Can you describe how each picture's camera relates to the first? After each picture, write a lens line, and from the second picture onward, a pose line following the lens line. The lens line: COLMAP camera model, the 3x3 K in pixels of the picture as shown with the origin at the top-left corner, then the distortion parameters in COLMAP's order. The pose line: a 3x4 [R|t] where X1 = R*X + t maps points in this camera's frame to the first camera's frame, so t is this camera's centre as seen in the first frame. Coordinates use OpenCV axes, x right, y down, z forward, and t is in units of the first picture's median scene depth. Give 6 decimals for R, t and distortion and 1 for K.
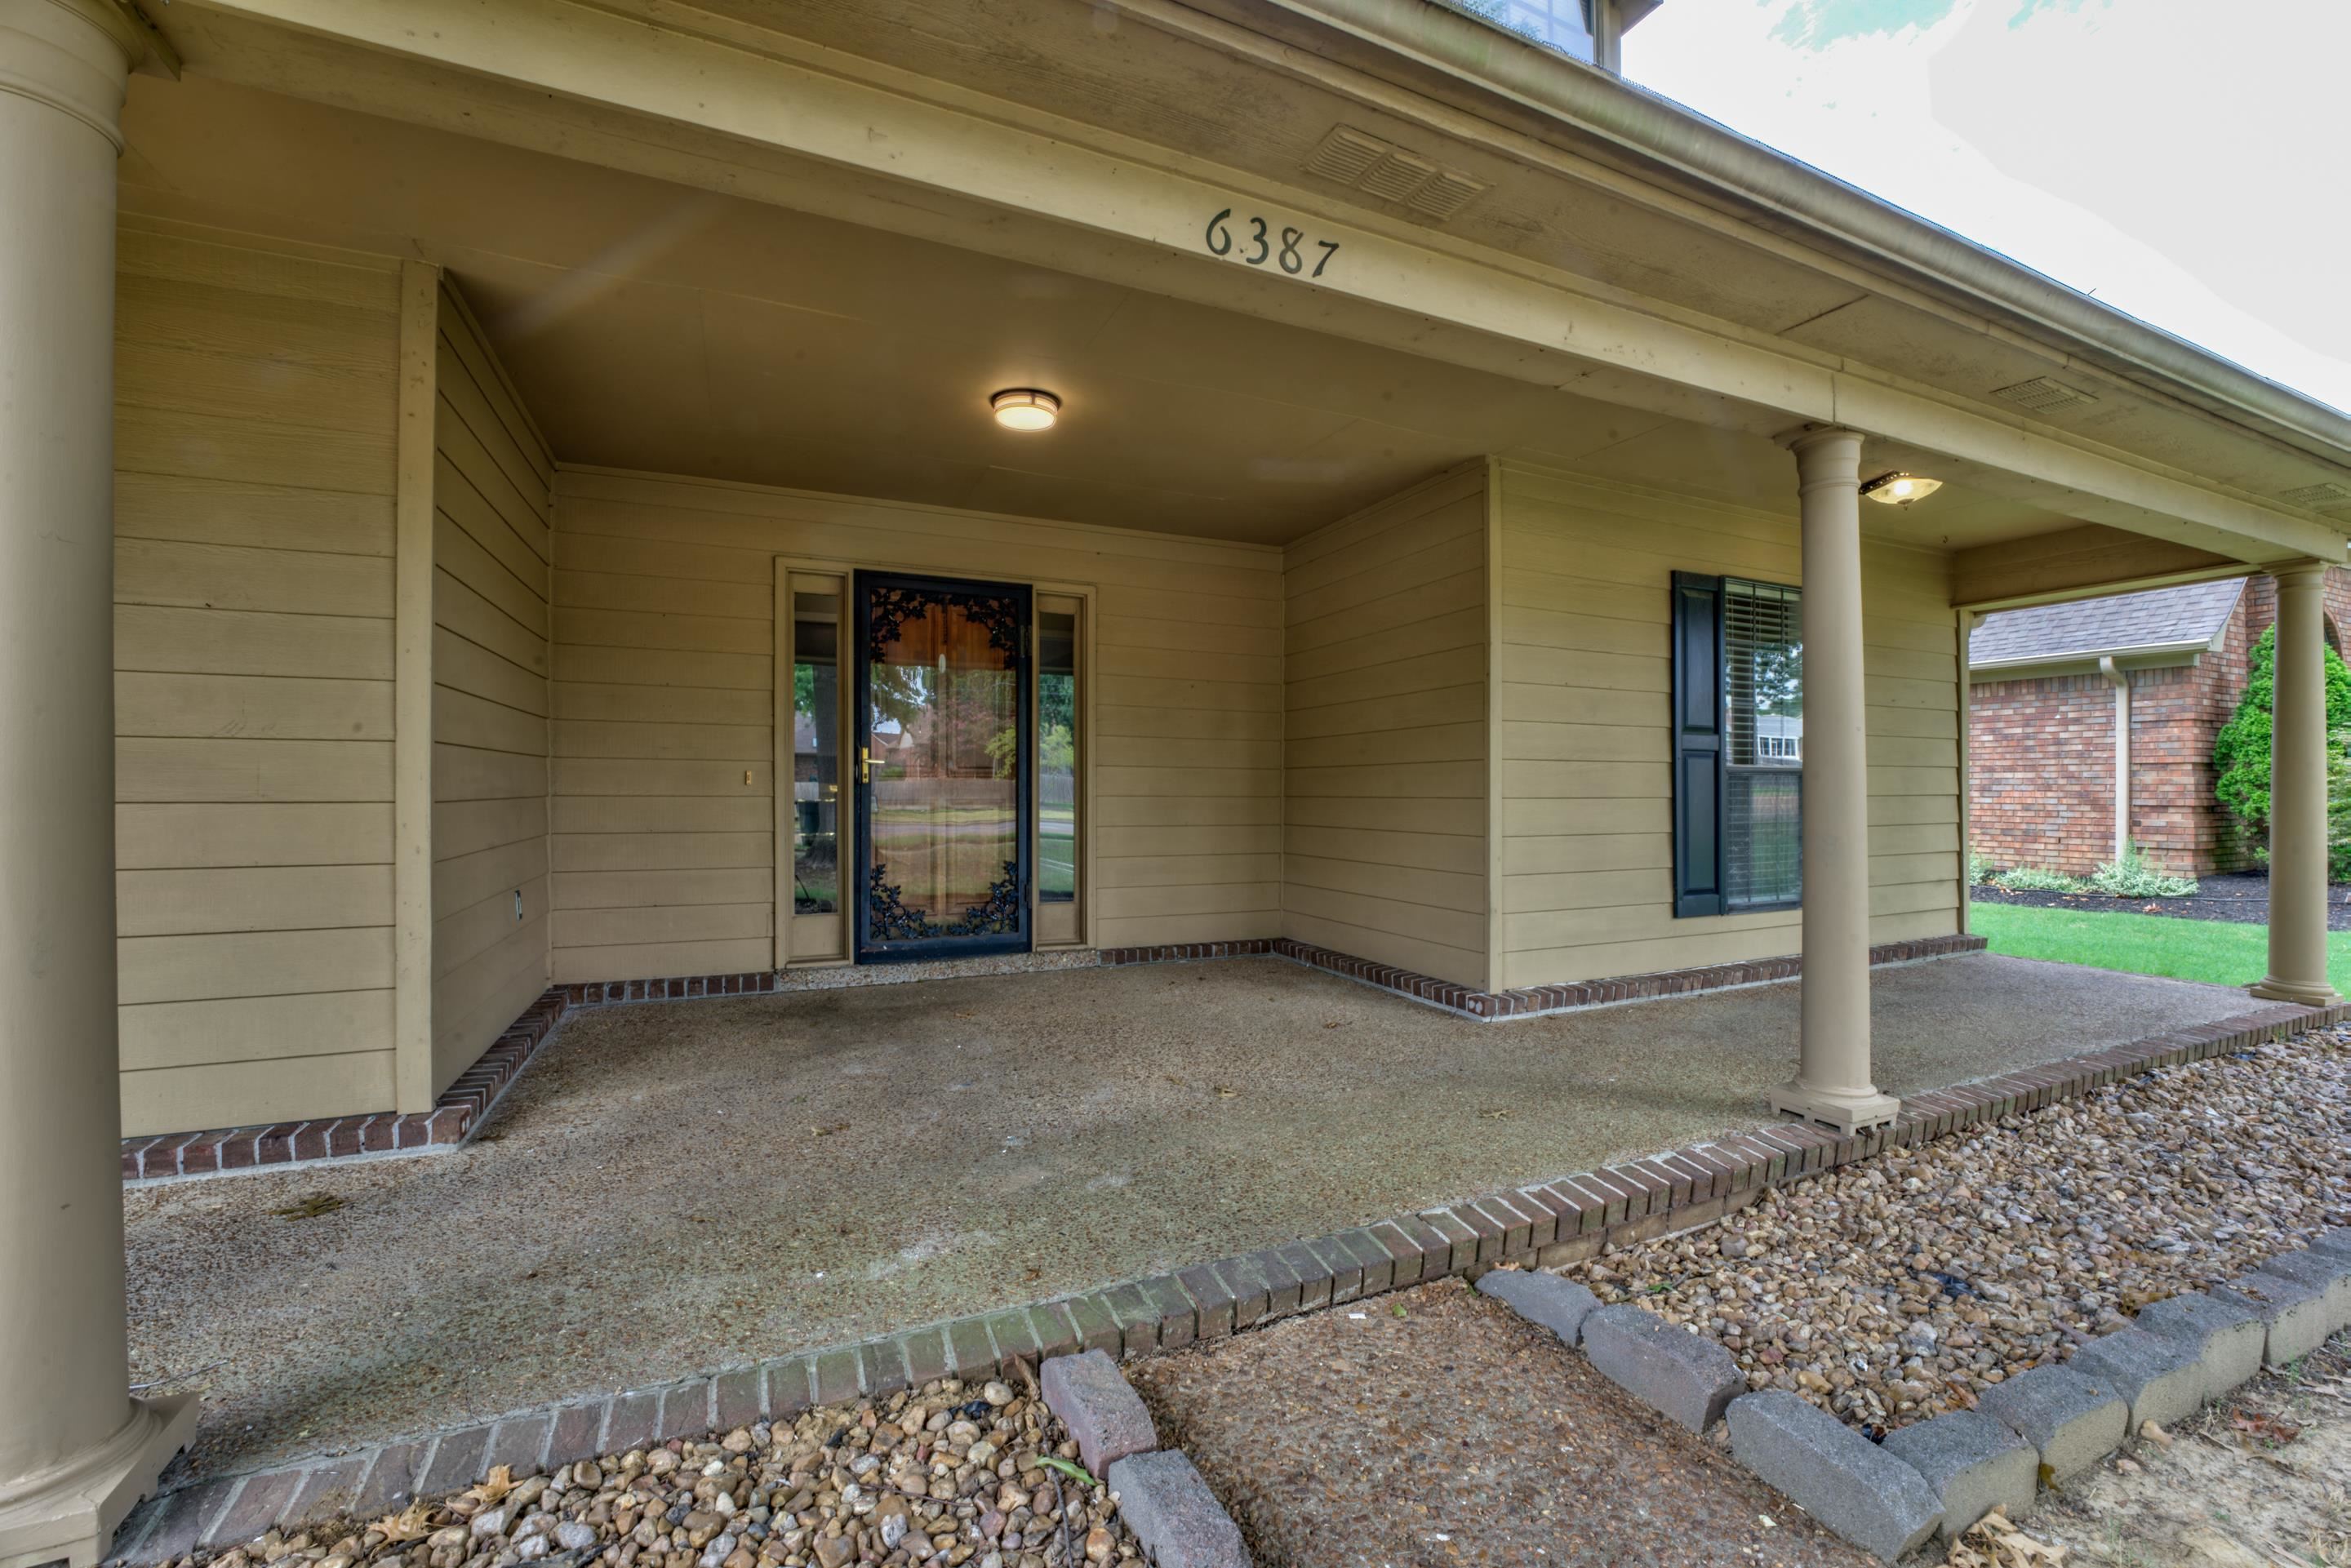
lens RADIAL K [[944.2, 0, 1172.4], [0, 944.2, 786.3], [0, 0, 1]] dist [-0.020941, 0.000423]
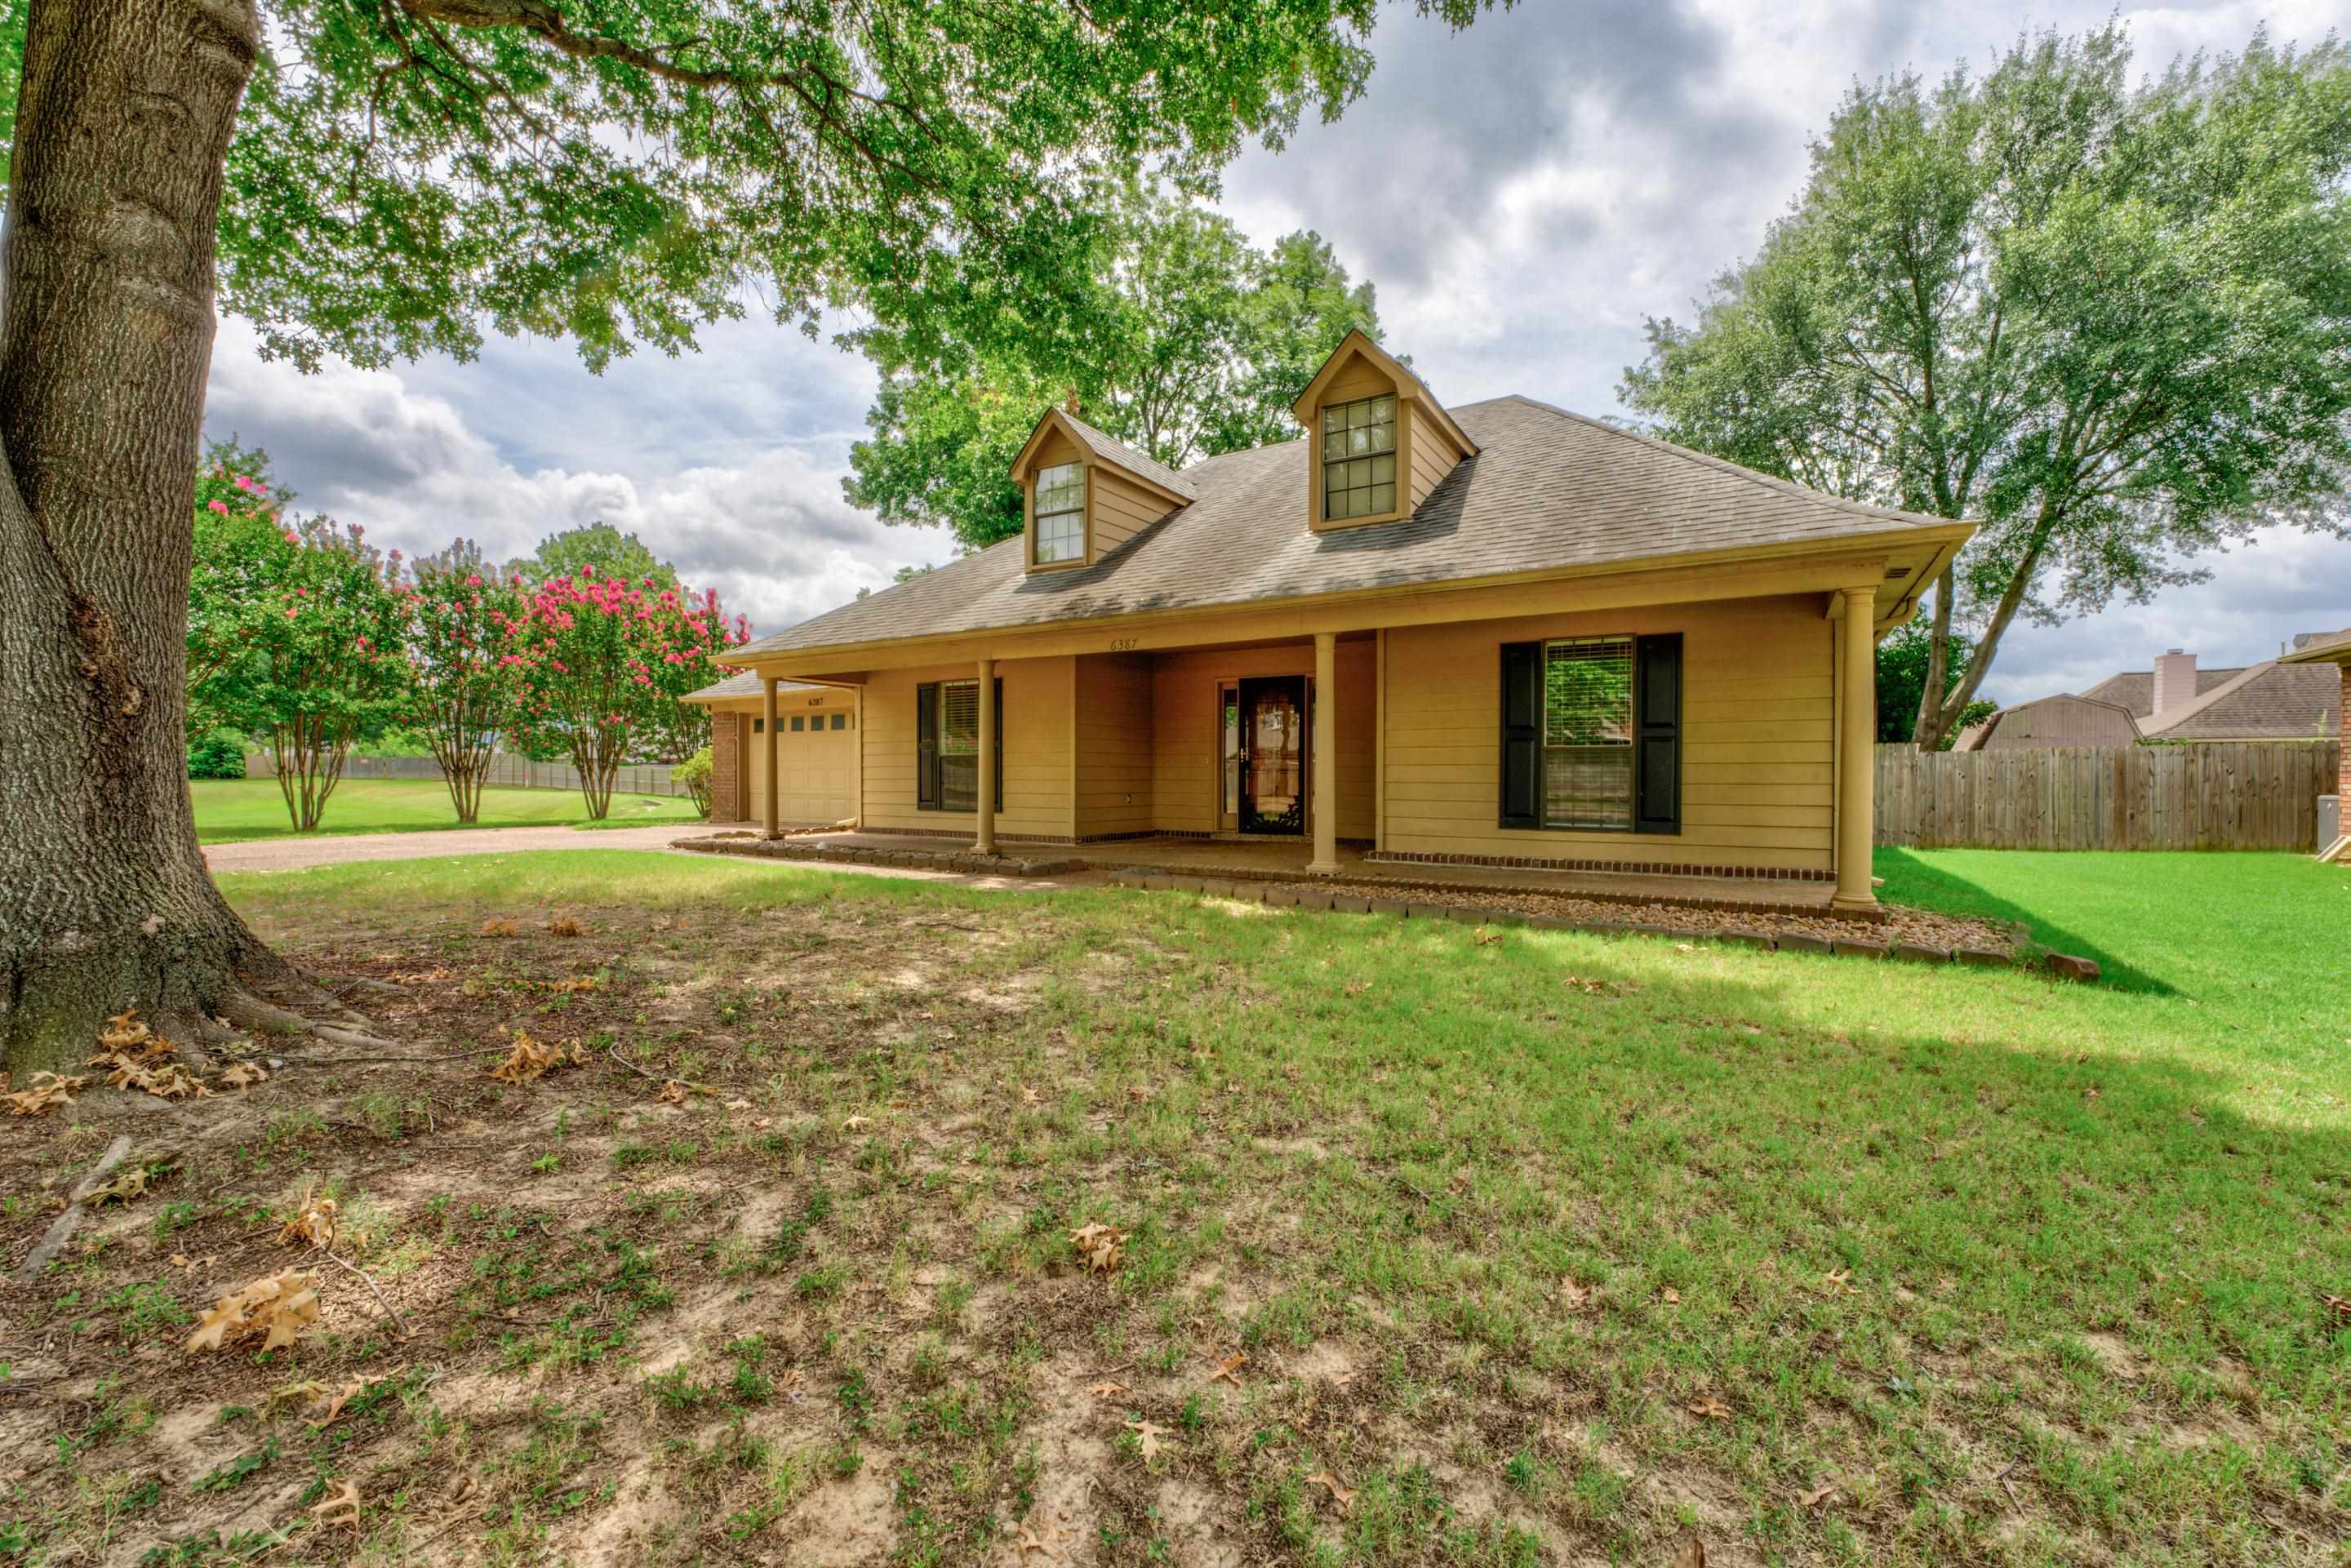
lens RADIAL K [[944.2, 0, 1172.4], [0, 944.2, 786.3], [0, 0, 1]] dist [-0.020941, 0.000423]
pose [[0.557721, 0.011714, -0.829946, 1.677010], [-0.001221, 0.999911, 0.013292, 0.028852], [0.830028, -0.006400, 0.557685, -0.580586]]
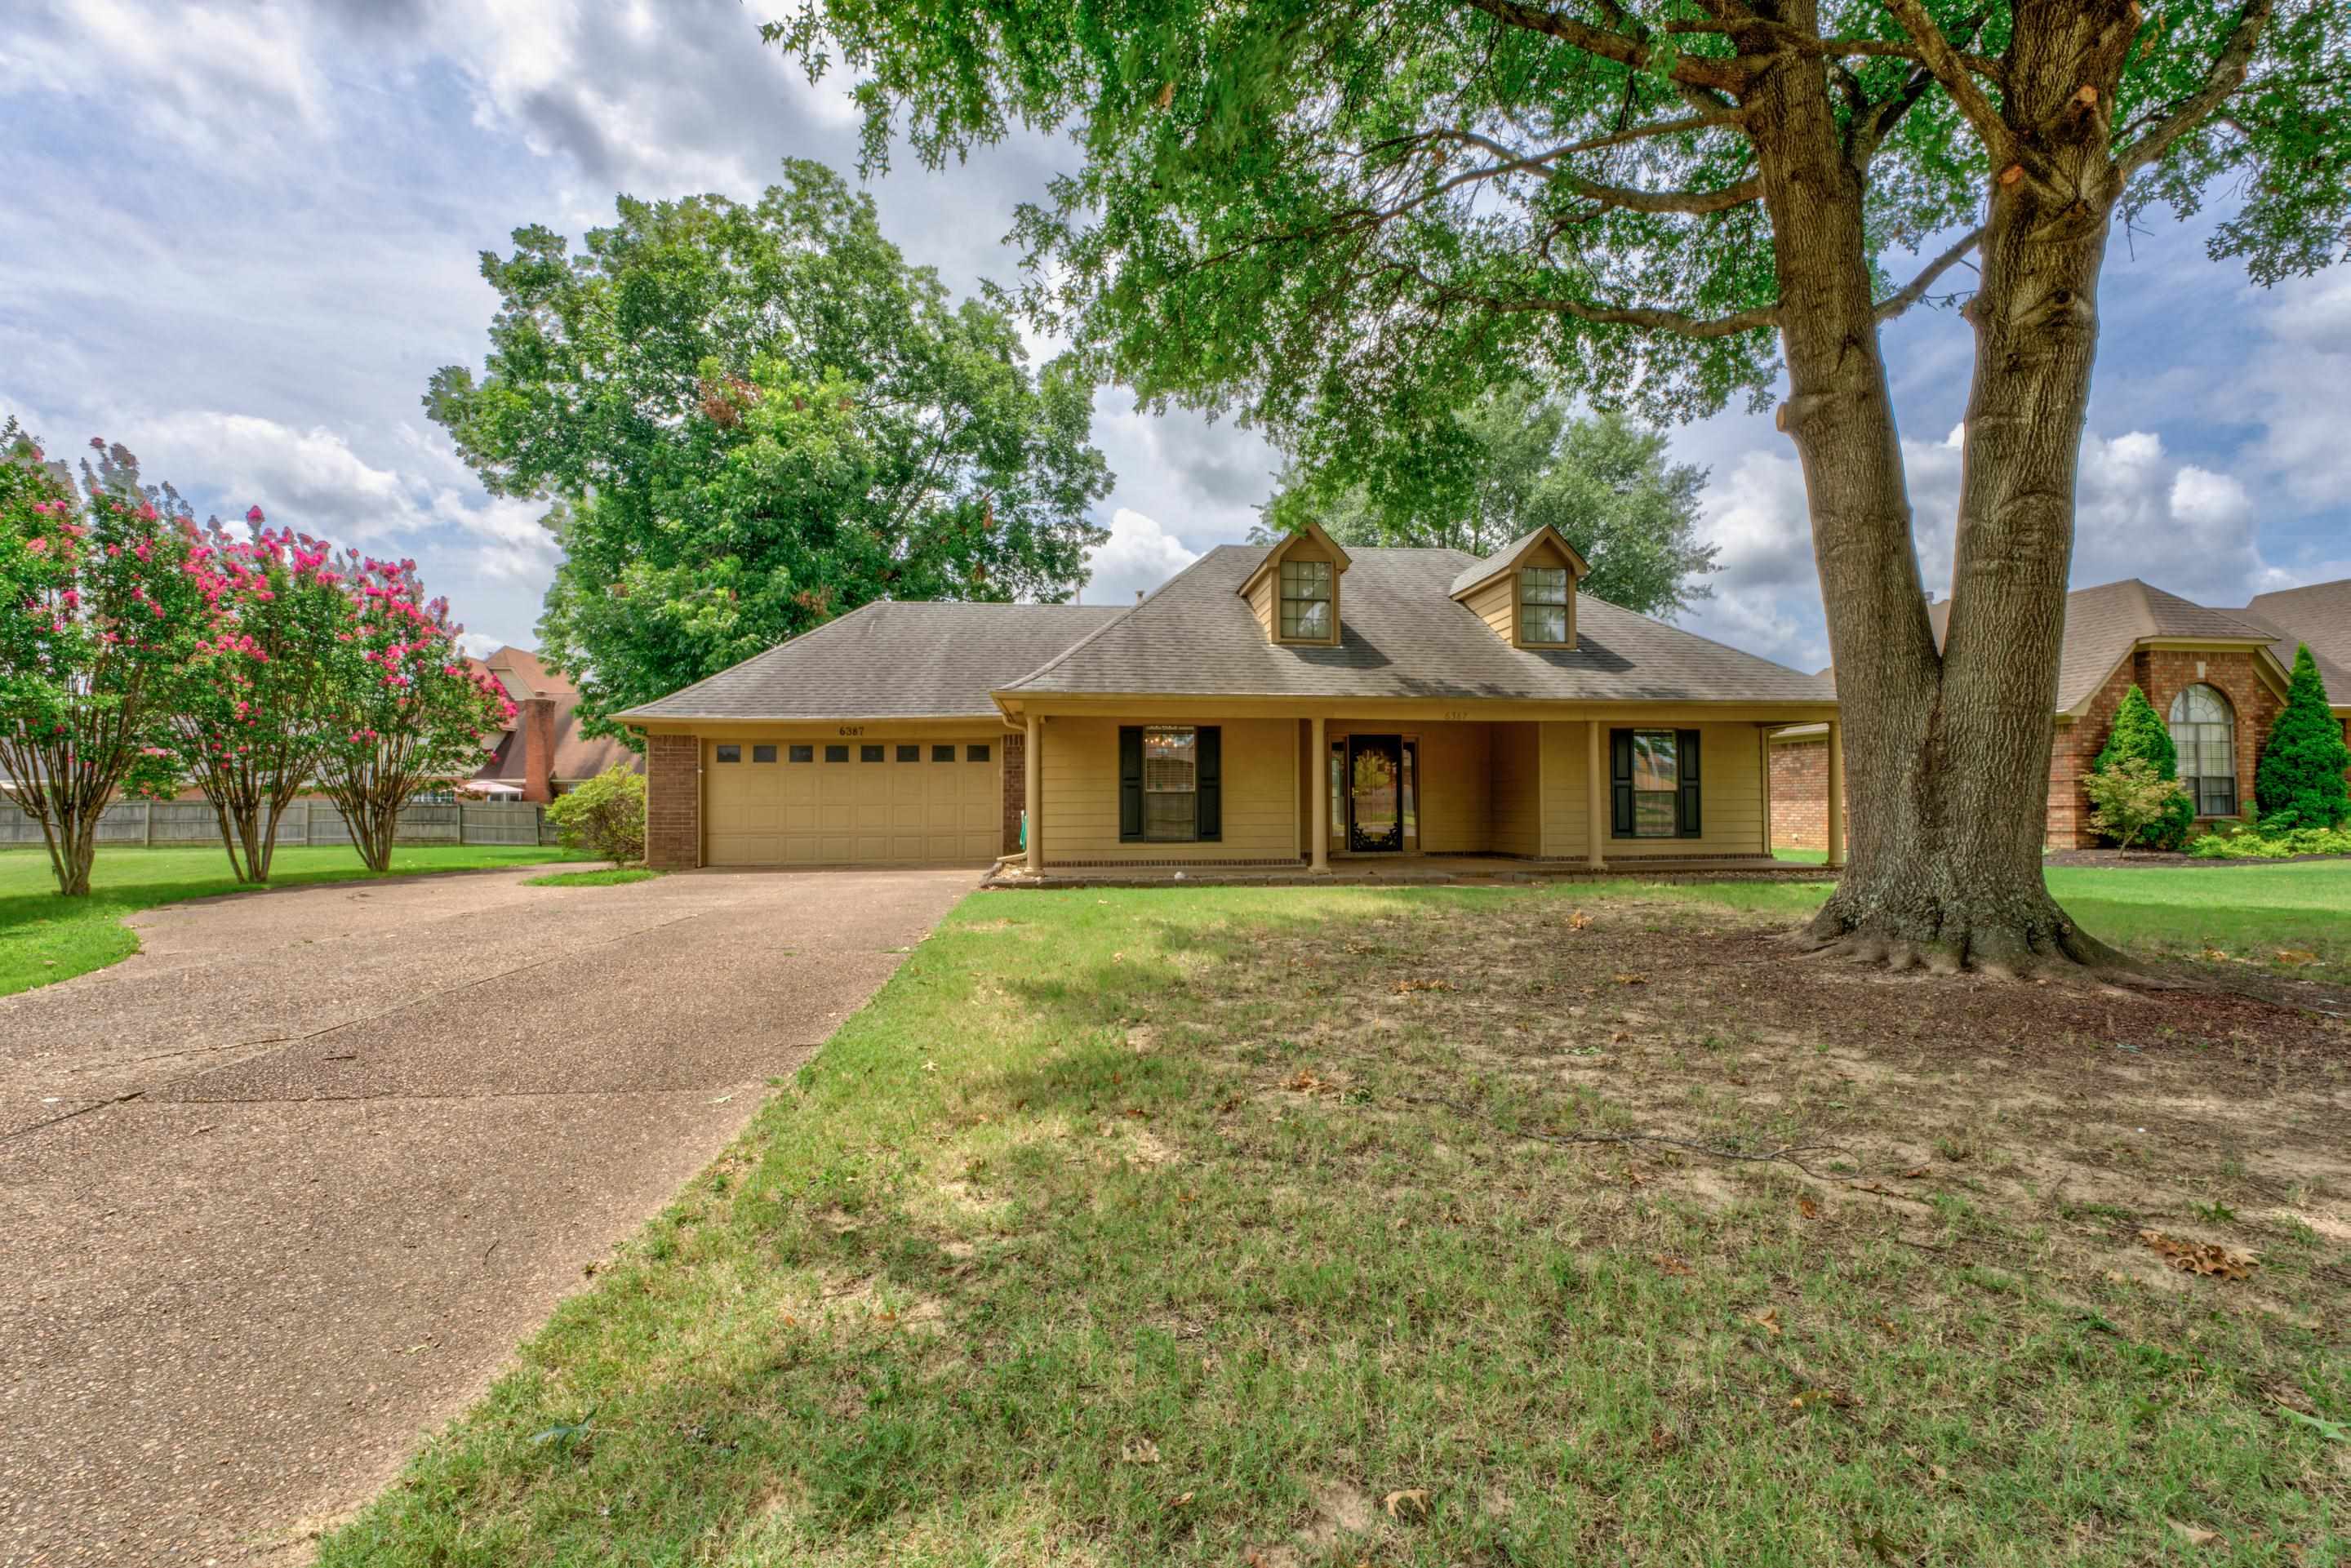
lens RADIAL K [[942.4, 0, 1168.8], [0, 942.4, 787.5], [0, 0, 1]] dist [-0.015346, 0.000212]
pose [[0.949668, -0.007176, -0.313176, 0.103798], [0.003094, 0.999904, -0.013530, 0.005228], [0.313243, 0.011880, 0.949599, -2.392727]]
